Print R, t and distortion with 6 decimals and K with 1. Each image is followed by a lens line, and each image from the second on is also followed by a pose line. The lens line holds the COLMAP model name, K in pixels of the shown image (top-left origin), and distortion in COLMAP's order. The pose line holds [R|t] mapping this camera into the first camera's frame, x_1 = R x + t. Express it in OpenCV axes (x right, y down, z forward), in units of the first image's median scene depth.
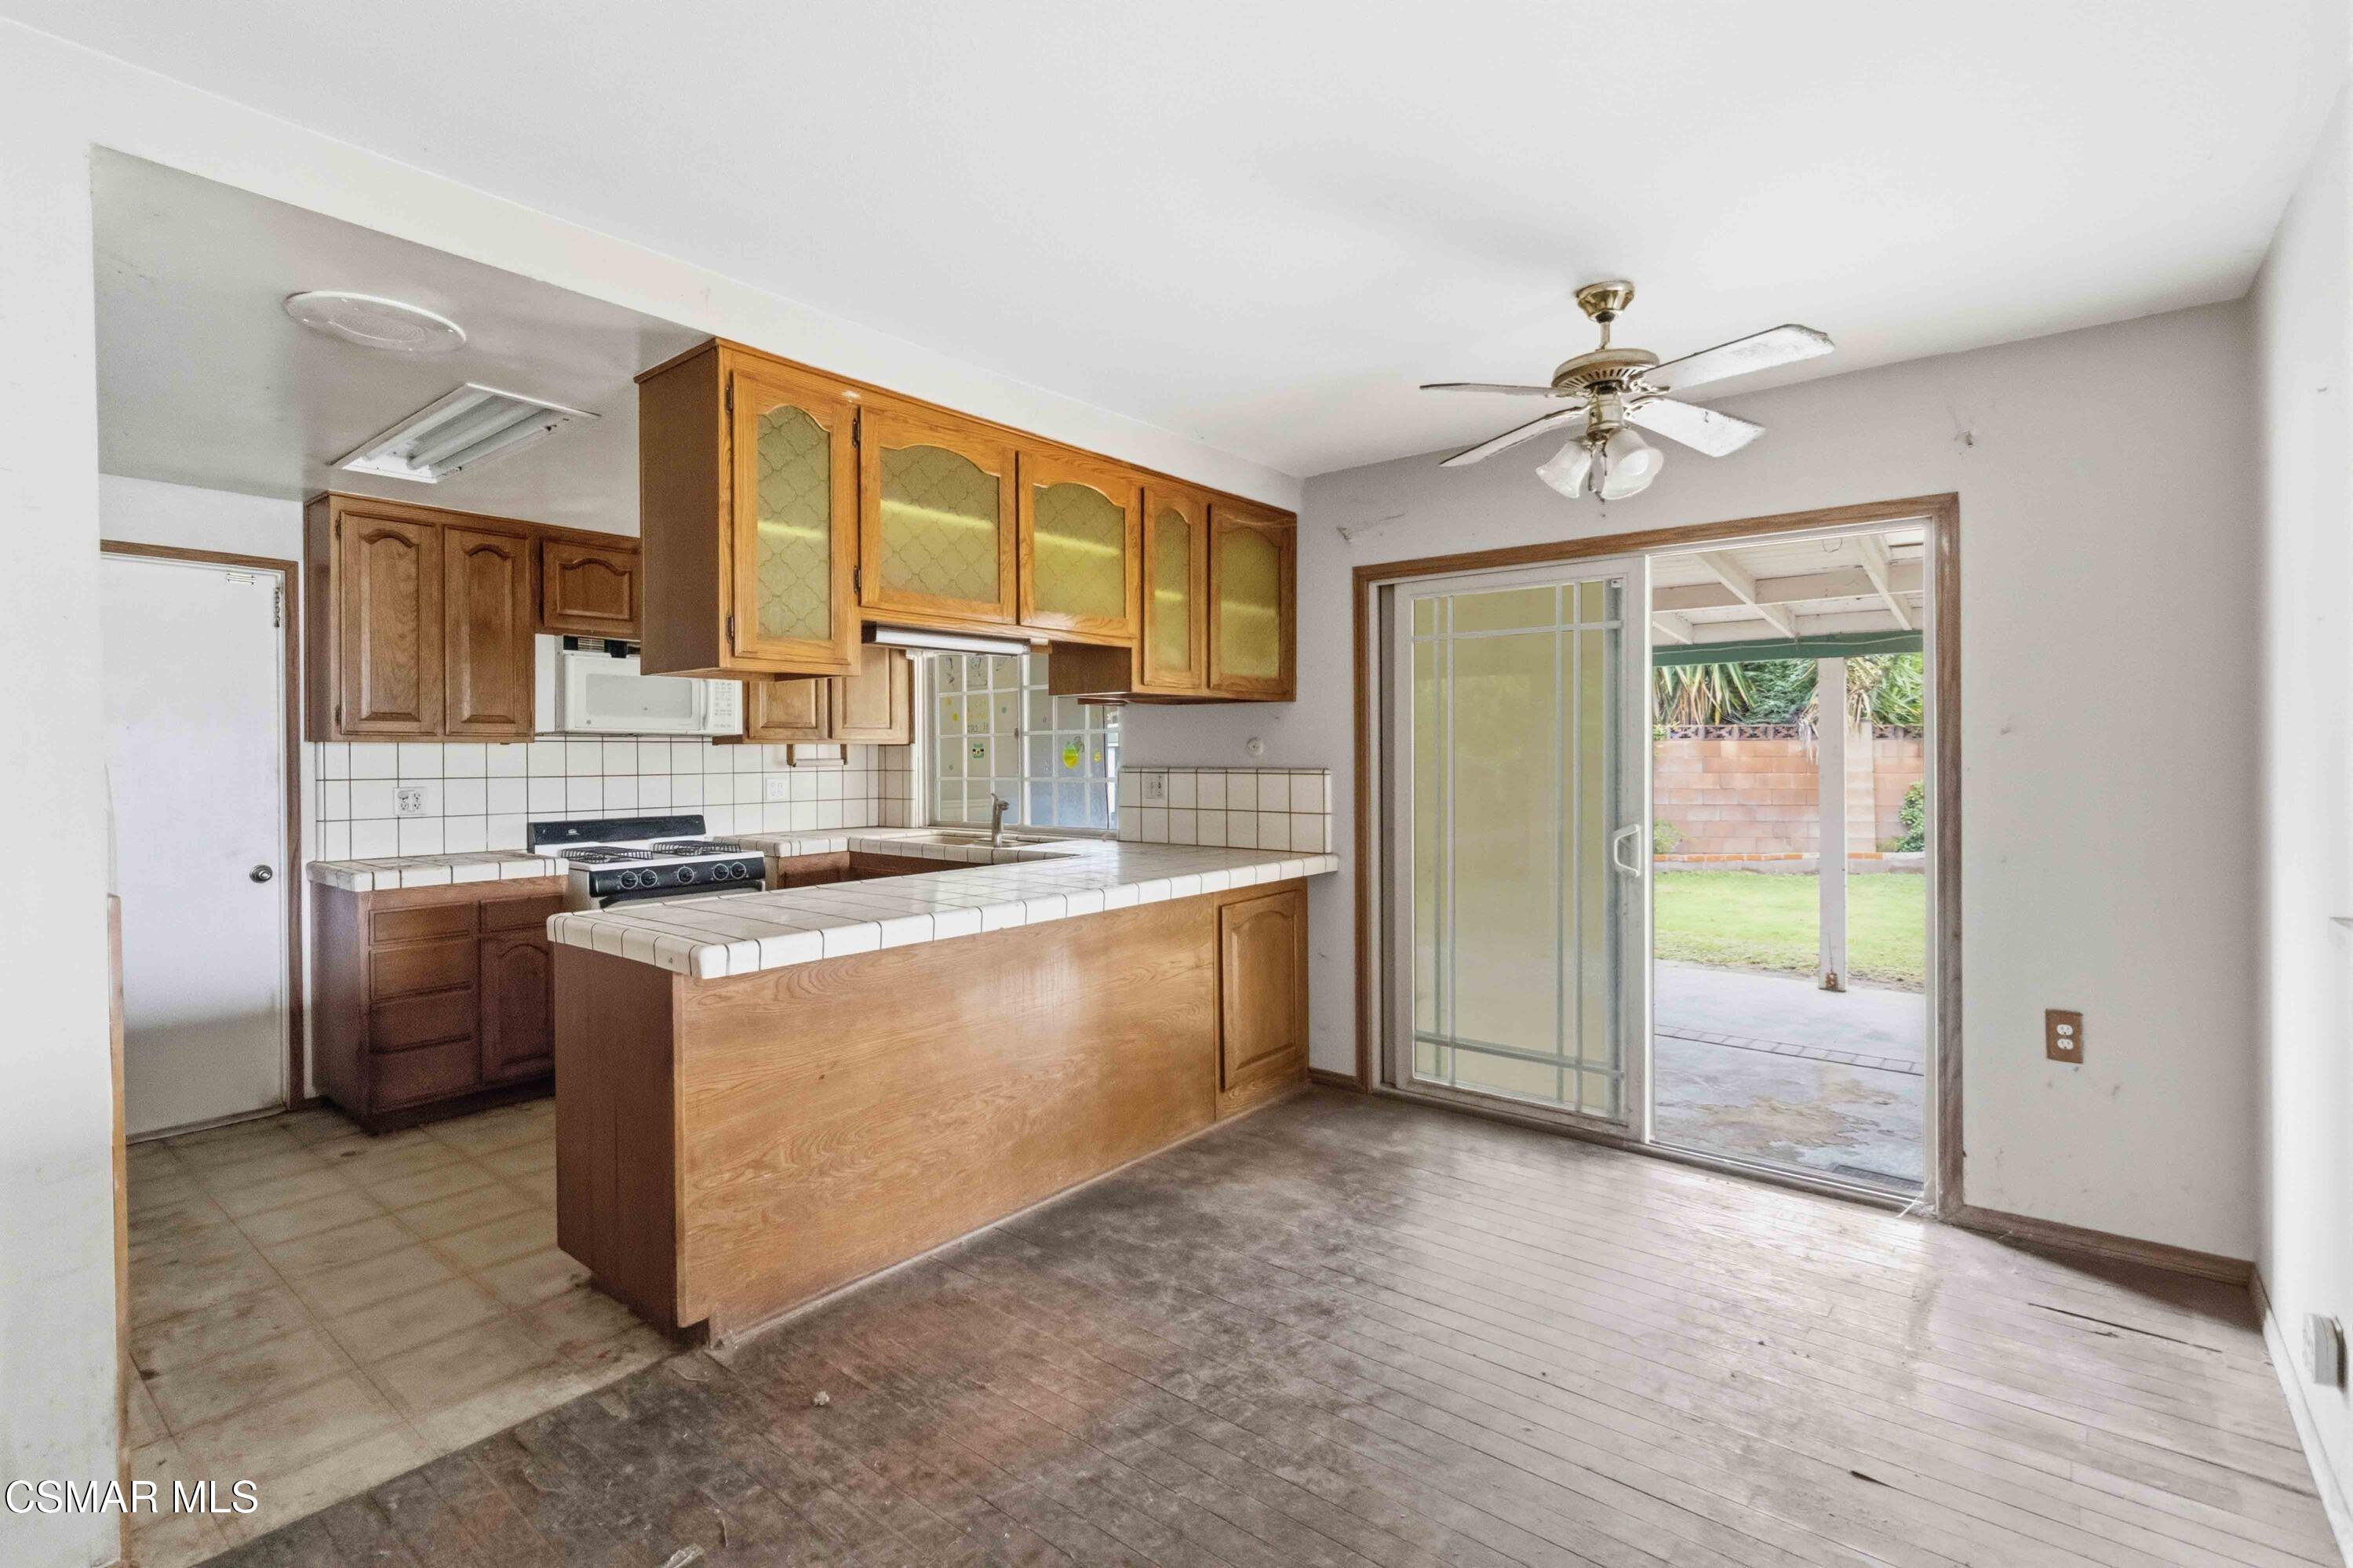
lens RADIAL K [[1087.6, 0, 1167.6], [0, 1087.6, 766.0], [0, 0, 1]] dist [0.000547, 0.000112]
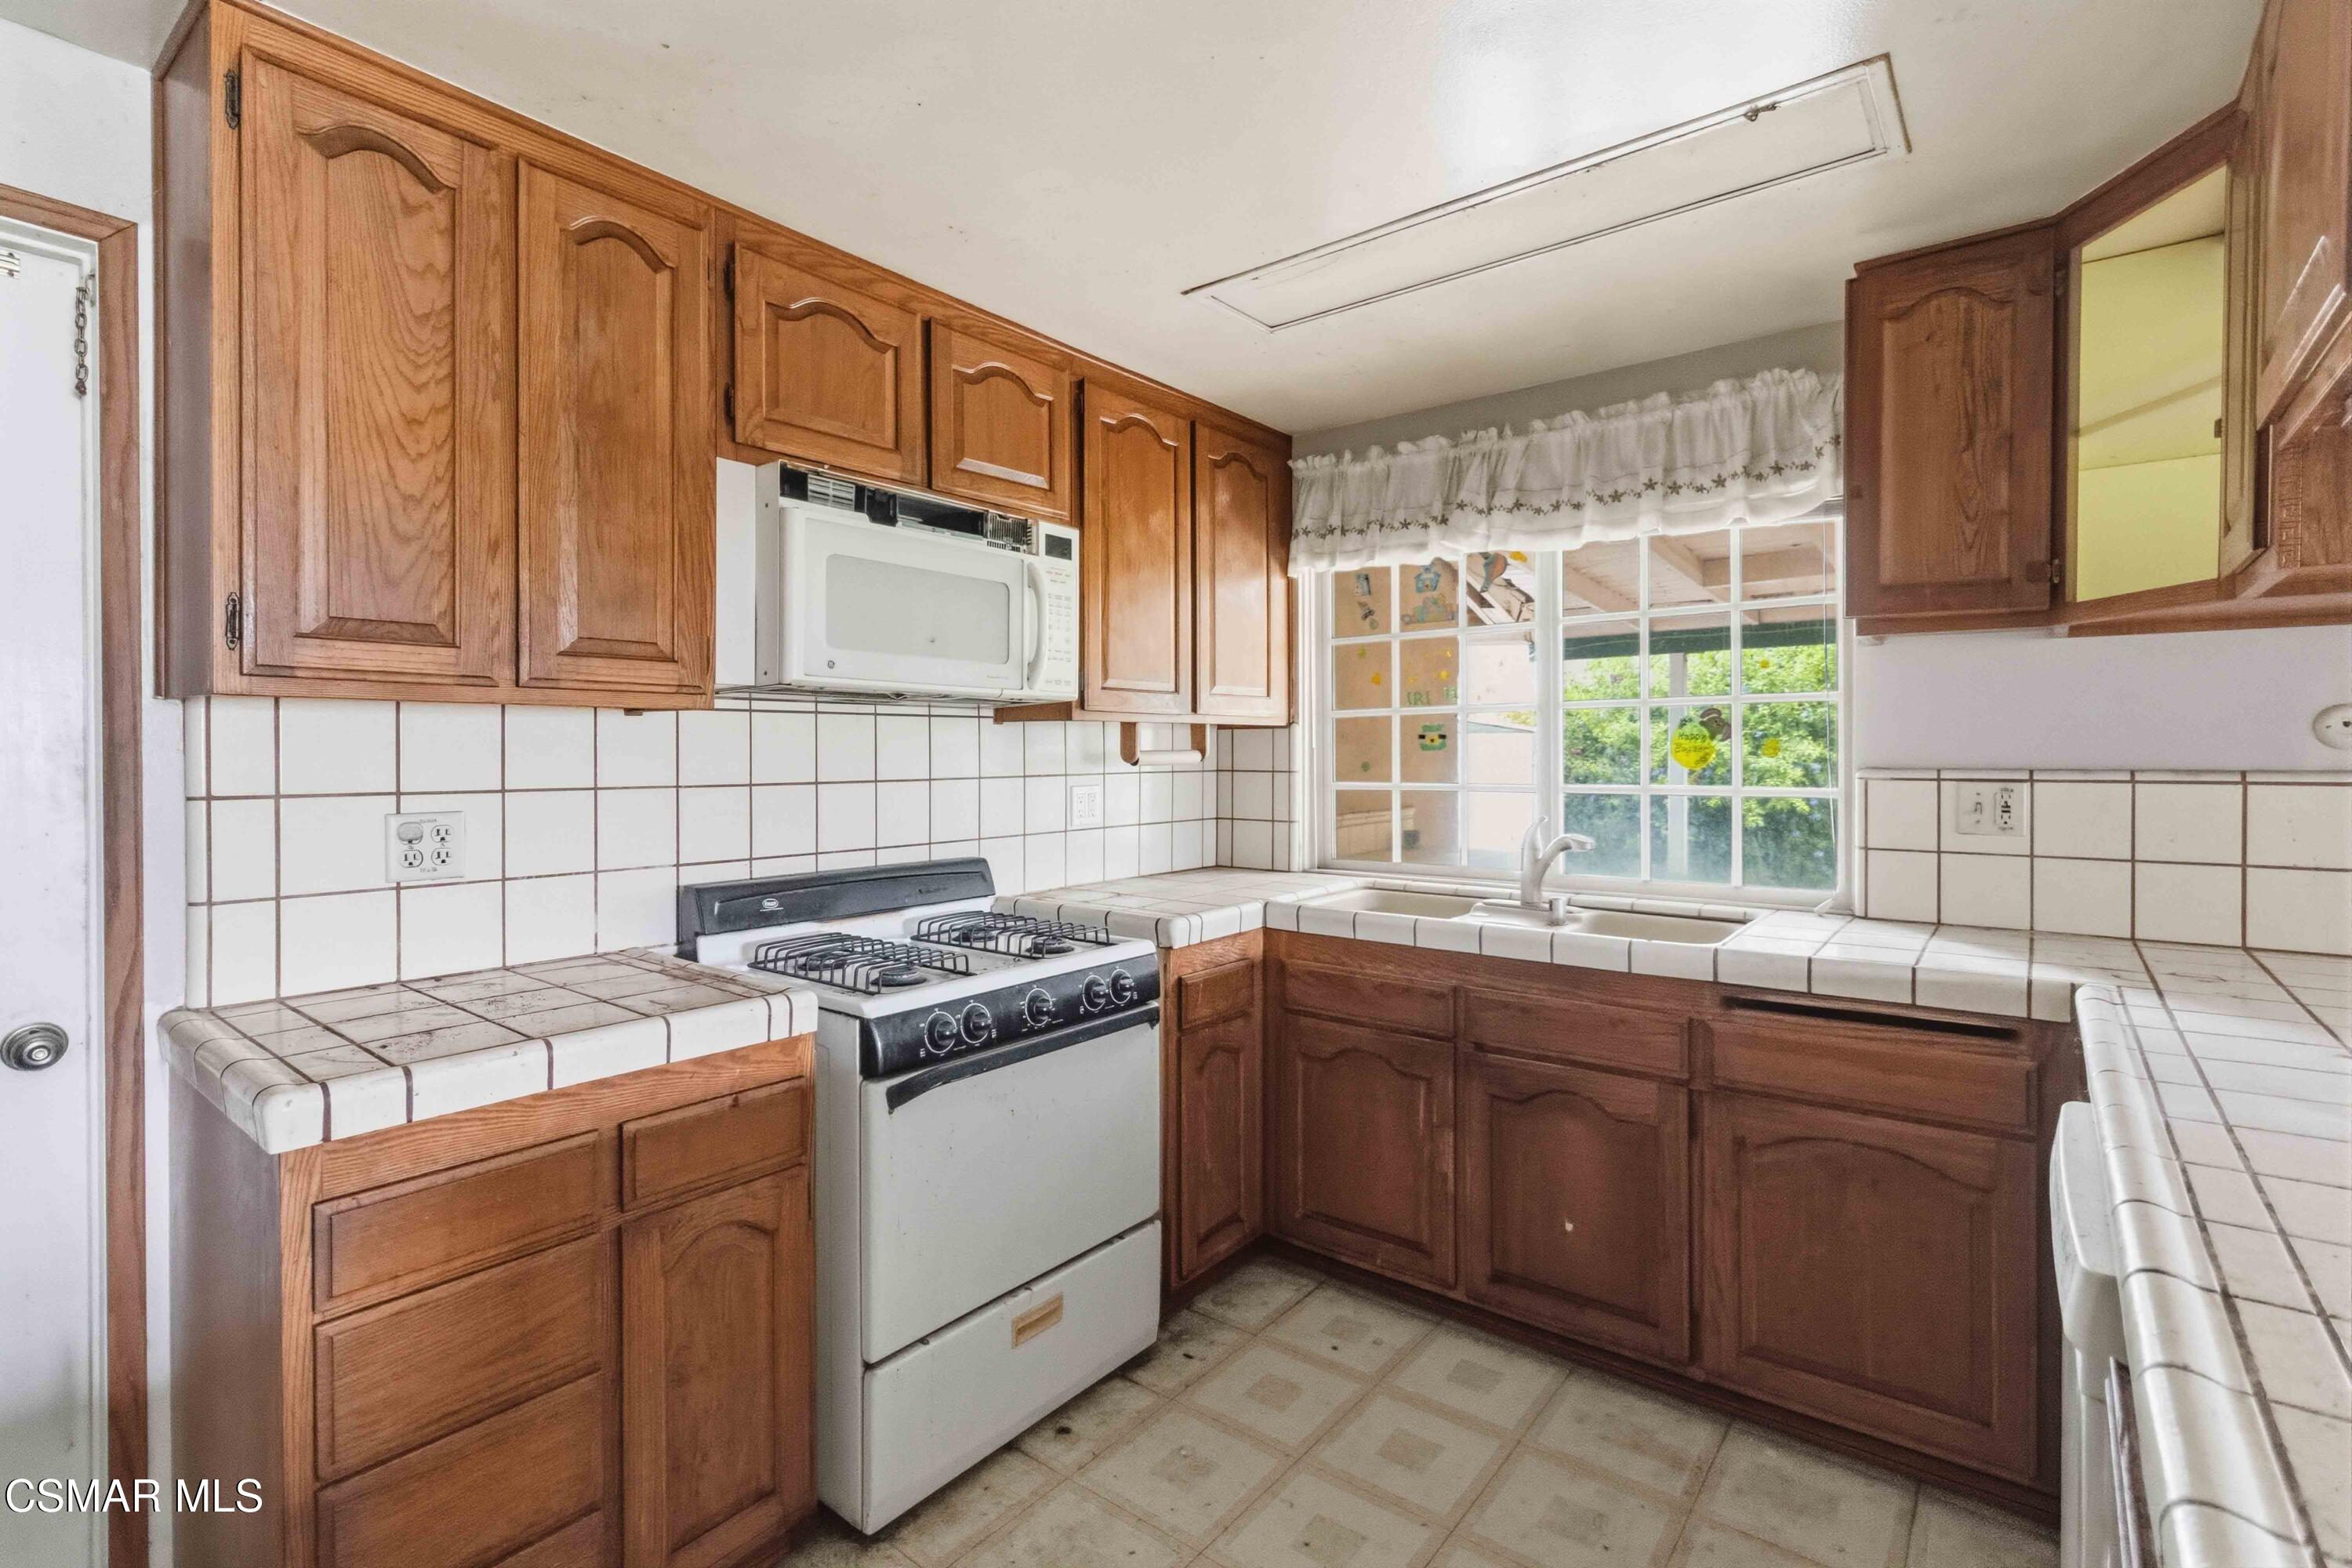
lens RADIAL K [[1087.3, 0, 1167.1], [0, 1087.3, 760.9], [0, 0, 1]] dist [0.000547, 0.000112]
pose [[0.999951, 0.003610, 0.009224, -0.419530], [-0.003616, 0.999993, 0.000611, -0.001853], [-0.009222, -0.000644, 0.999957, 0.585287]]
